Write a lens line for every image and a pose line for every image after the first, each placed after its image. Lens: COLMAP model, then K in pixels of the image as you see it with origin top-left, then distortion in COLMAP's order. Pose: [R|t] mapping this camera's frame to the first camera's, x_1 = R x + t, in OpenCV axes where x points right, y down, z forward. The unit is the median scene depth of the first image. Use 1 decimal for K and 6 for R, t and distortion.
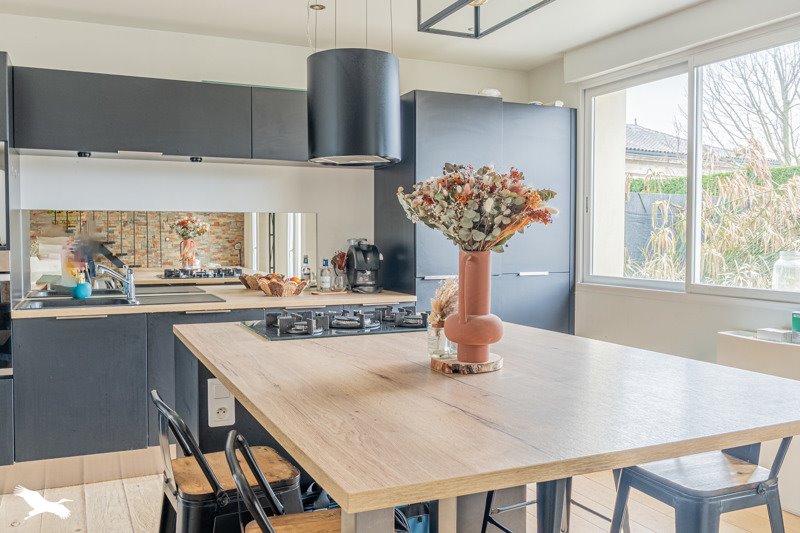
lens RADIAL K [[712.6, 0, 398.5], [0, 712.6, 266.0], [0, 0, 1]] dist [-0.002215, -0.000438]
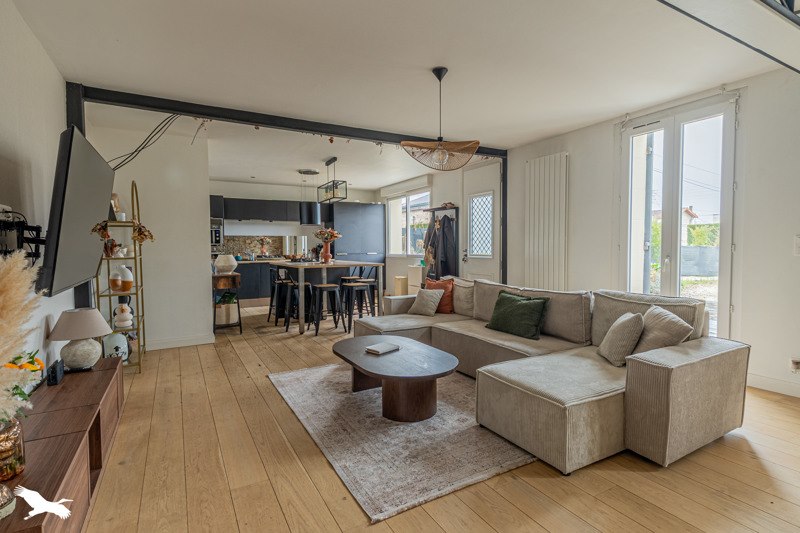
lens RADIAL K [[394.0, 0, 401.0], [0, 394.0, 264.4], [0, 0, 1]] dist [0.014545, -0.000307]
pose [[0.996482, -0.010962, 0.083083, 0.167160], [0.011132, 0.999937, -0.001589, 0.065016], [-0.083060, 0.002508, 0.996541, -0.851936]]
